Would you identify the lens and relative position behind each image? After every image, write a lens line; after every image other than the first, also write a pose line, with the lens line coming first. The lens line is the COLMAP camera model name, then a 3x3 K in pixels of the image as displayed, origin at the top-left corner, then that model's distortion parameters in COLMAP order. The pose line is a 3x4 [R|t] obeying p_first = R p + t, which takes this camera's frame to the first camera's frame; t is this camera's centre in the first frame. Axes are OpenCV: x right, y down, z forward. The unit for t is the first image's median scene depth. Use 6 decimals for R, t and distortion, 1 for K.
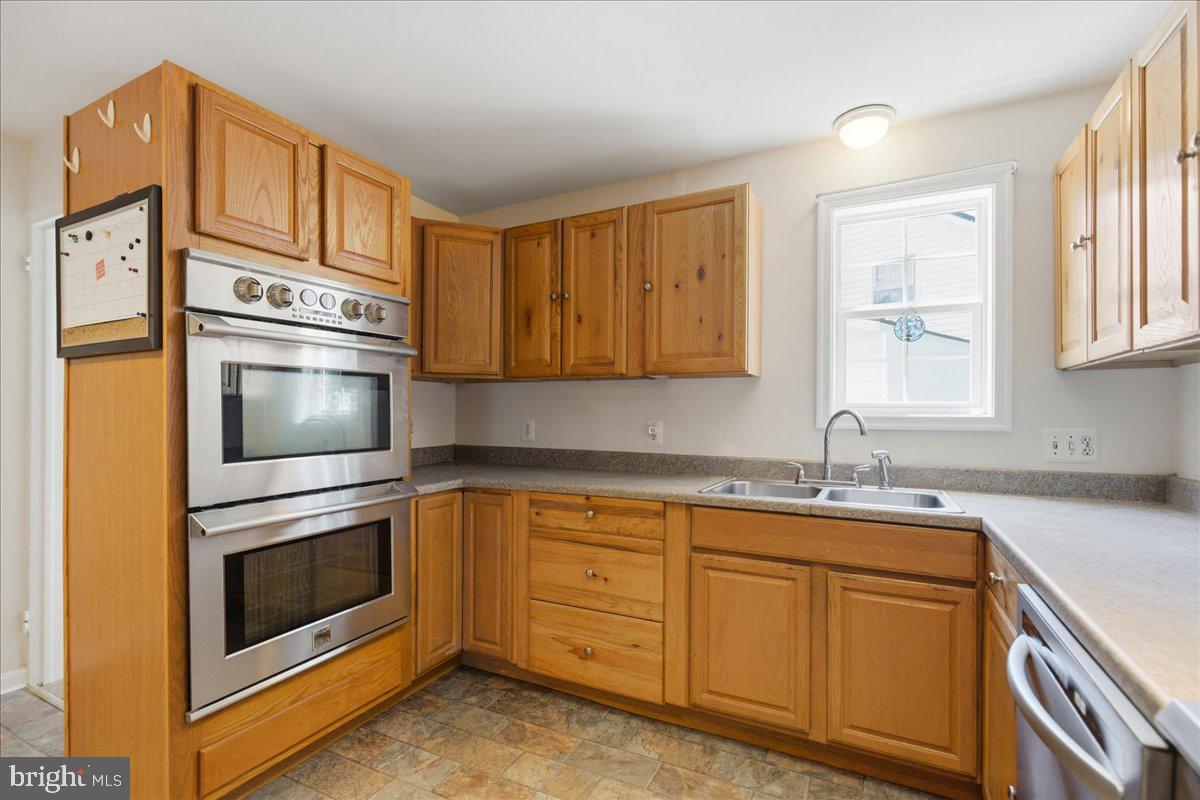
lens RADIAL K [[541.4, 0, 603.9], [0, 541.4, 410.2], [0, 0, 1]] dist [0.000255, -0.000379]
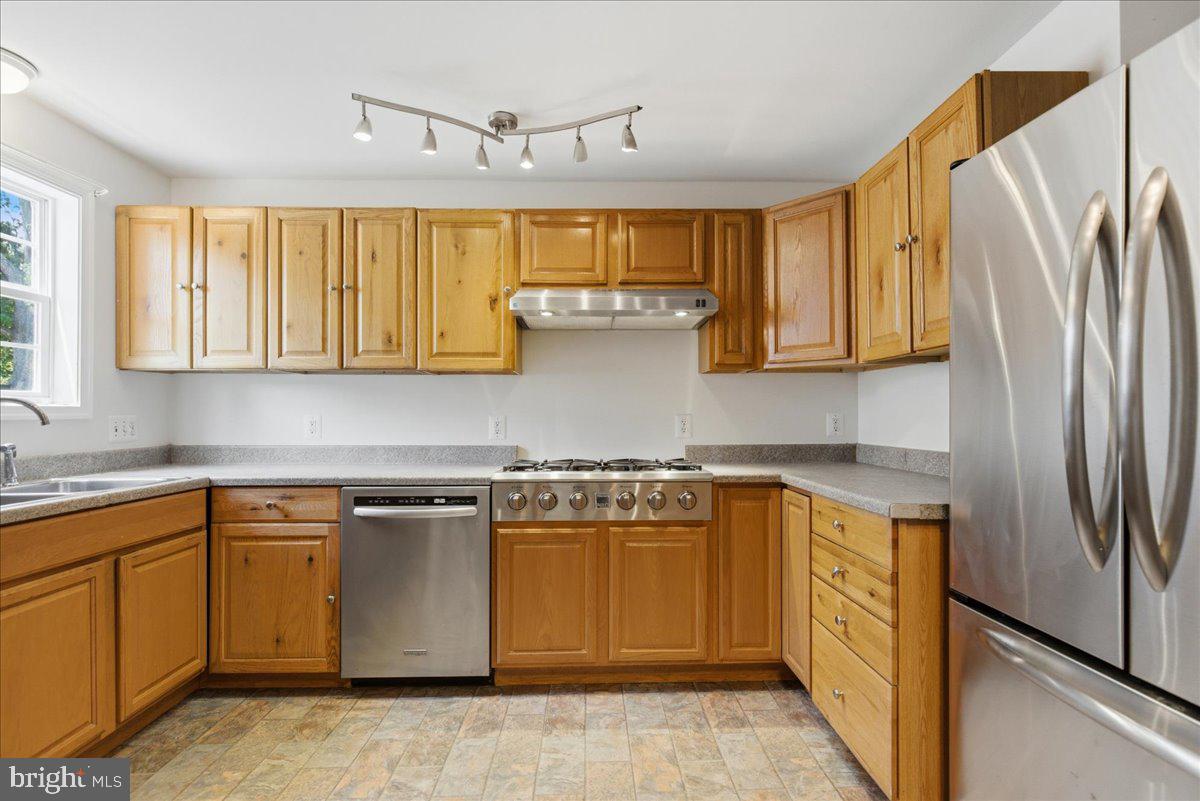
lens RADIAL K [[549.3, 0, 603.3], [0, 549.3, 407.2], [0, 0, 1]] dist [-0.000257, -0.000483]
pose [[-0.470431, 0.003788, 0.882428, -0.788980], [-0.003866, 0.999972, -0.006353, 0.017596], [-0.882428, -0.006400, -0.470404, 0.589107]]
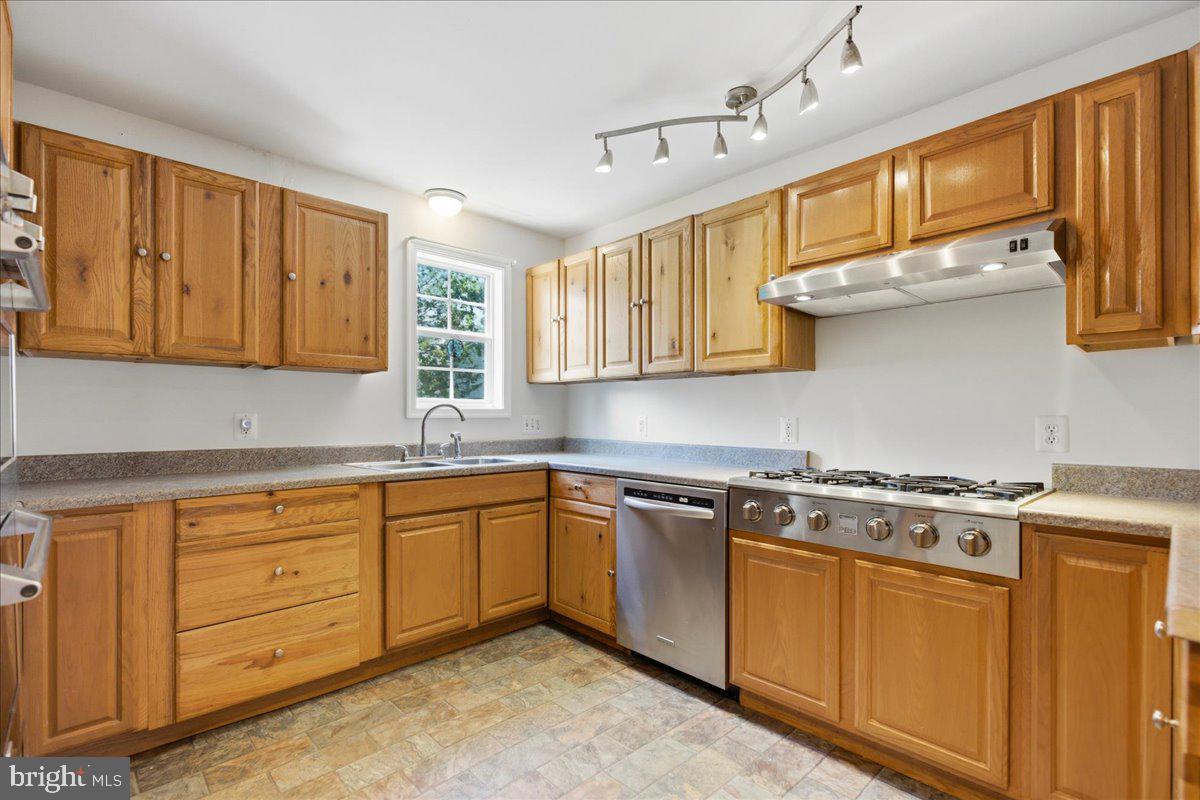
lens RADIAL K [[544.0, 0, 605.5], [0, 544.0, 414.9], [0, 0, 1]] dist [-0.000813, -0.000460]
pose [[0.334188, -0.004343, 0.942496, -0.760098], [-0.002217, 0.999983, 0.005394, 0.020619], [-0.942504, -0.003892, 0.334173, 0.147070]]
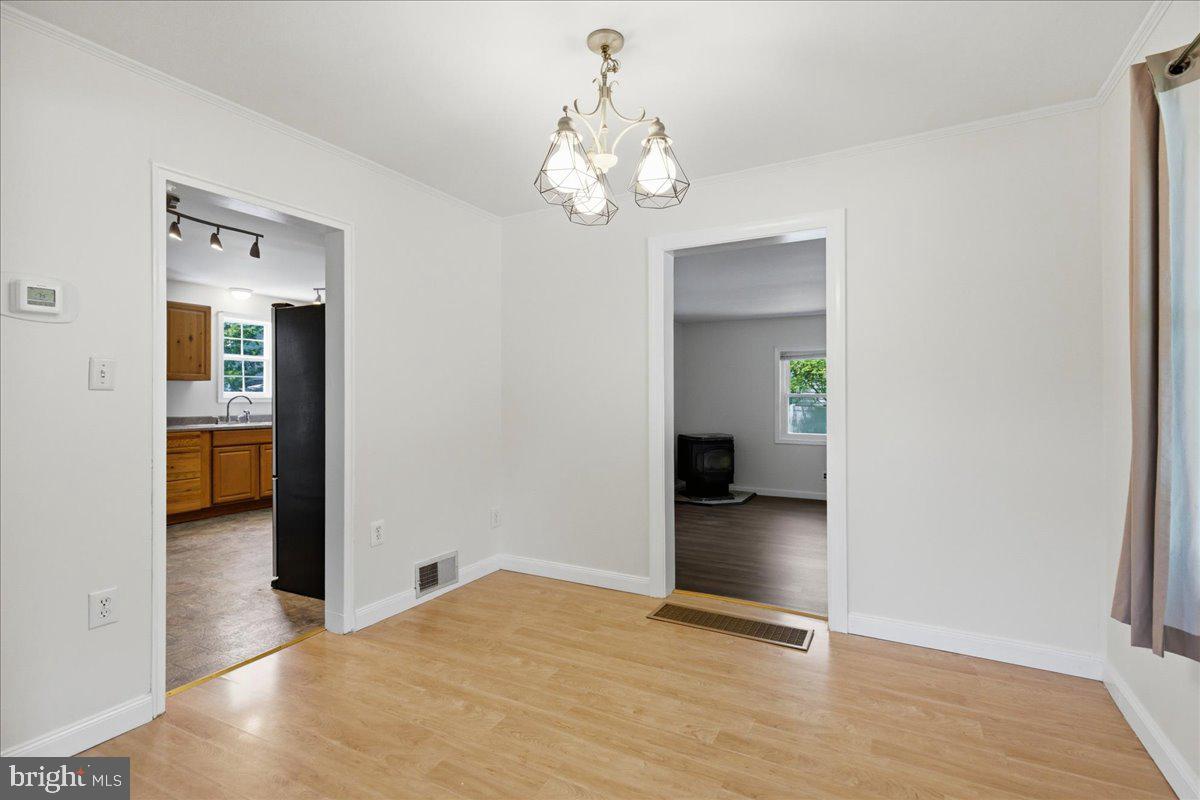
lens RADIAL K [[556.1, 0, 600.0], [0, 556.1, 400.0], [0, 0, 1]] dist [0.002469, -0.000031]
pose [[0.029037, -0.007363, 0.999551, -2.453779], [-0.006200, 0.999952, 0.007546, -0.010923], [-0.999559, -0.006416, 0.028990, -0.969729]]
